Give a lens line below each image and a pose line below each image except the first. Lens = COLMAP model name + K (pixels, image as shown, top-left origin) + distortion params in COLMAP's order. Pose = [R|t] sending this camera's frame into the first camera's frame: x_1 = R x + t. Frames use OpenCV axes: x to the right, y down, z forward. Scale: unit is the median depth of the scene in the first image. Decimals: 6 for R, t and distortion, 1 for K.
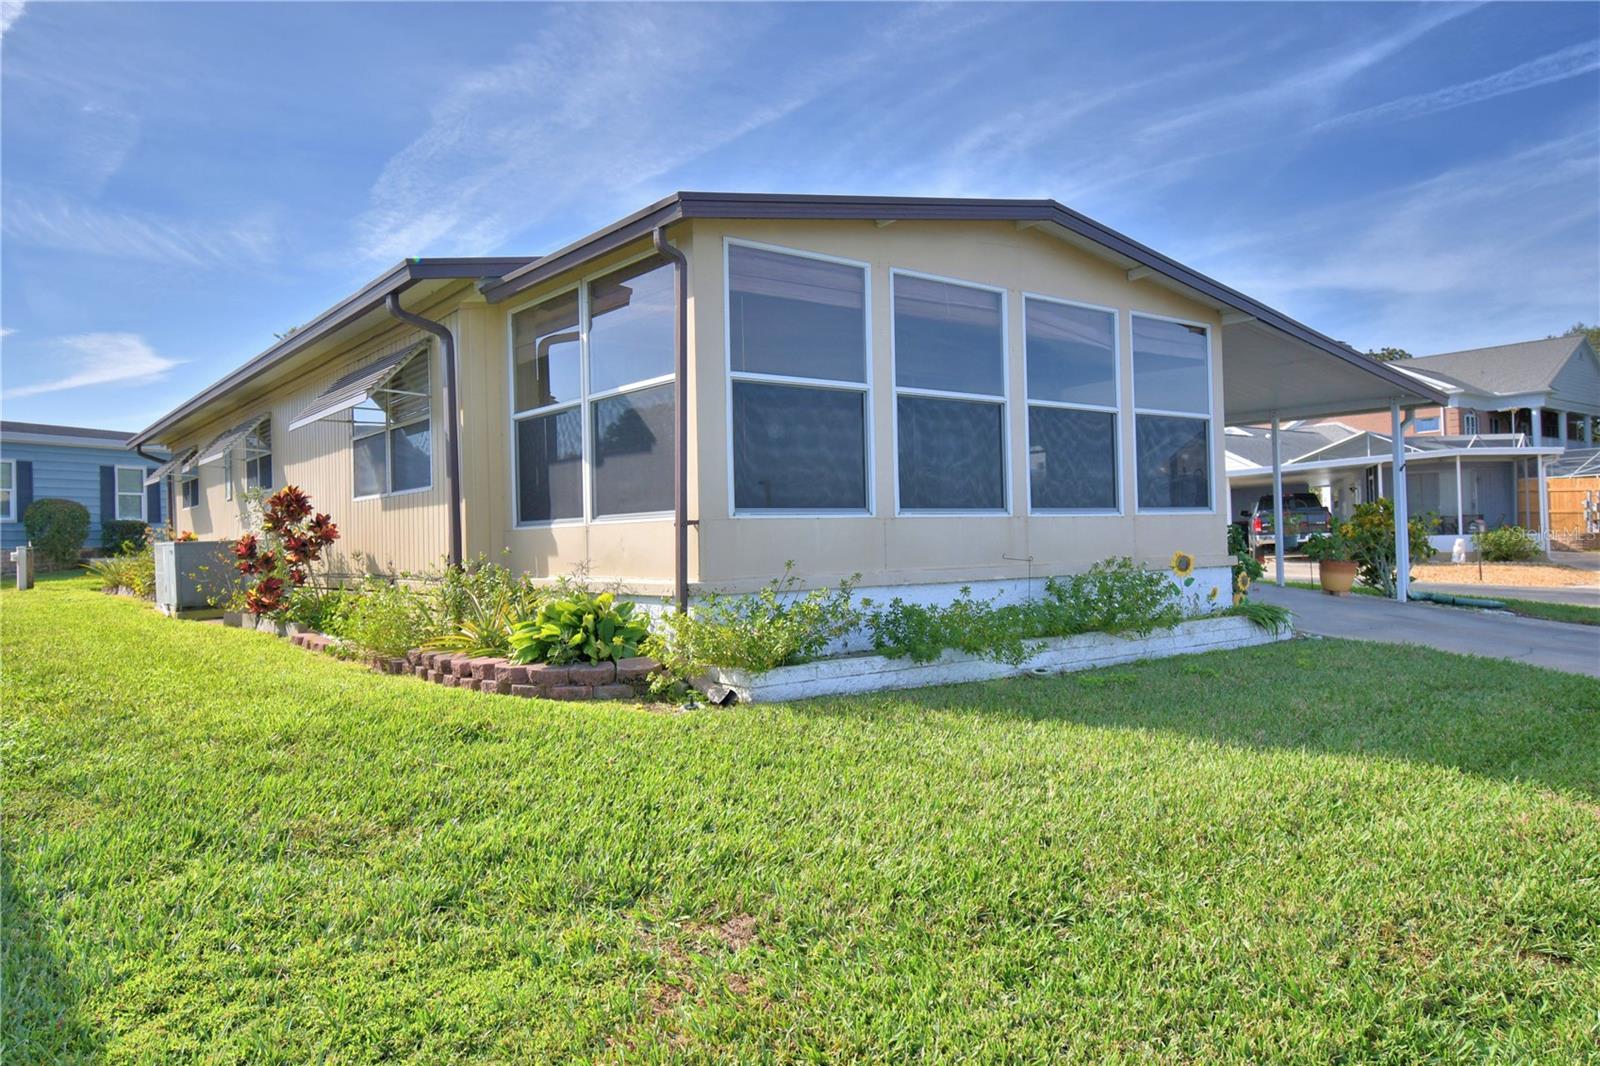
lens RADIAL K [[1141.2, 0, 800.0], [0, 1141.2, 533.0], [0, 0, 1]] dist [0.004450, 0.001329]
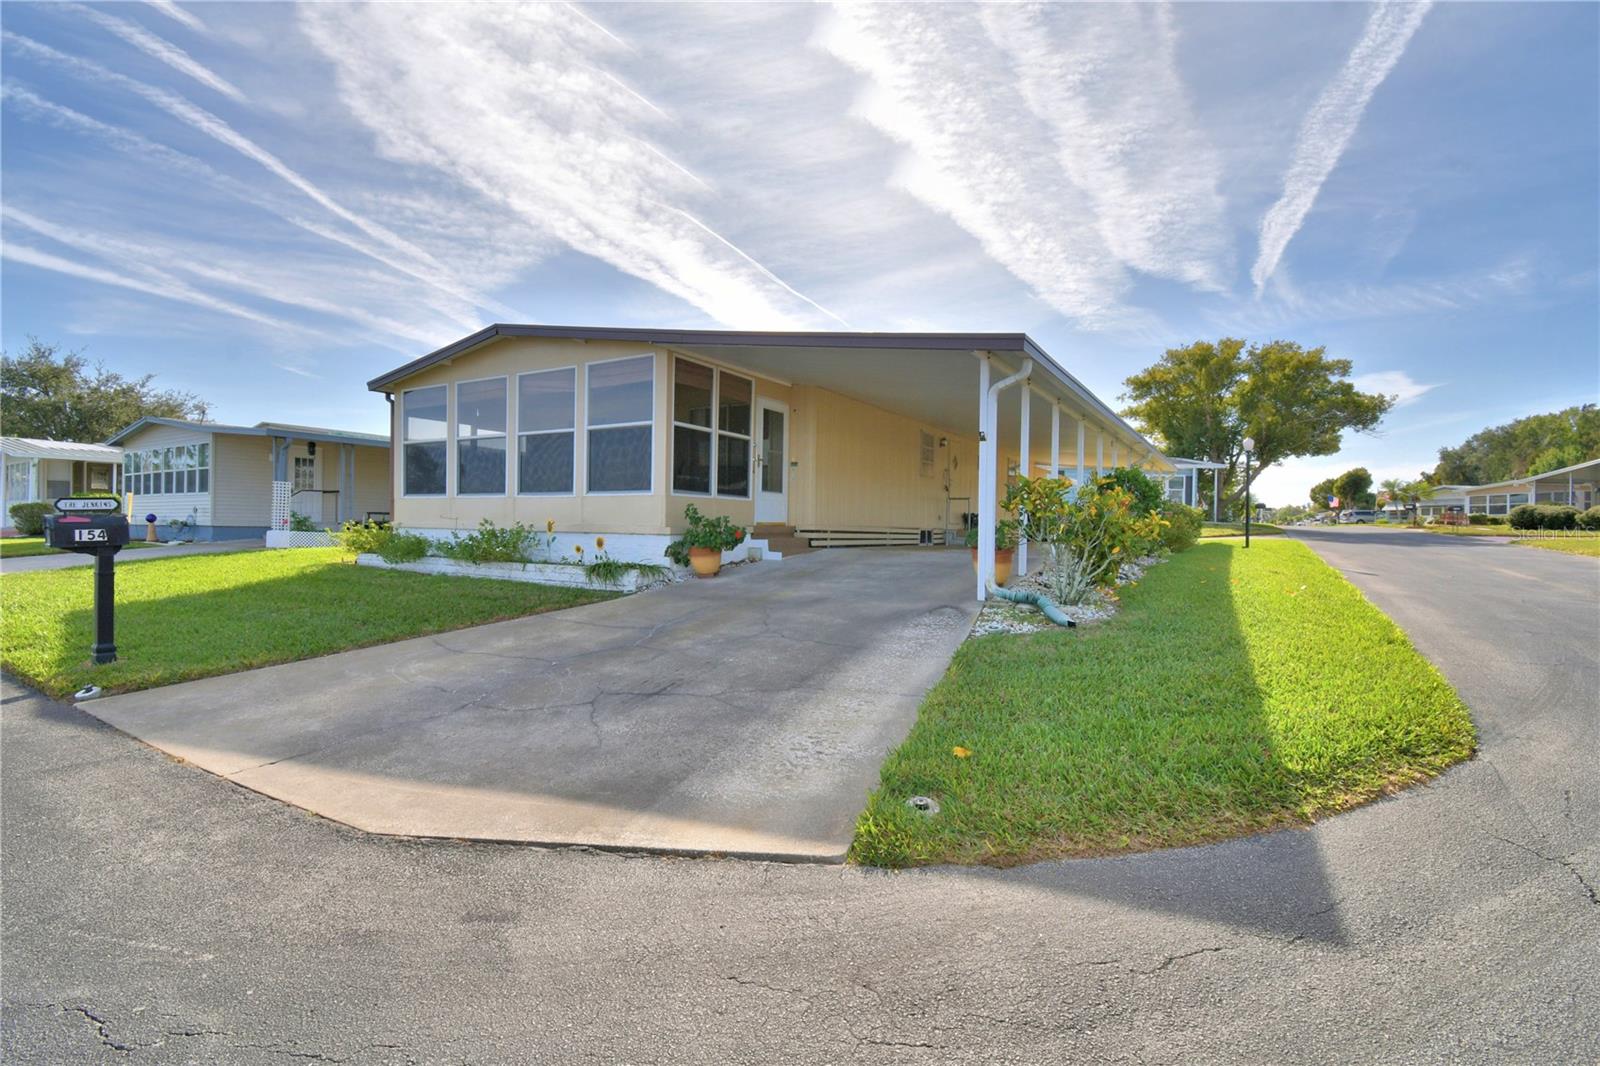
lens RADIAL K [[738.4, 0, 800.0], [0, 738.4, 533.0], [0, 0, 1]] dist [-0.000385, -0.014742]
pose [[0.345321, 0.042483, -0.937523, 1.363636], [-0.014616, 0.999097, 0.039889, -0.010209], [0.938371, -0.000072, 0.345630, 0.951131]]
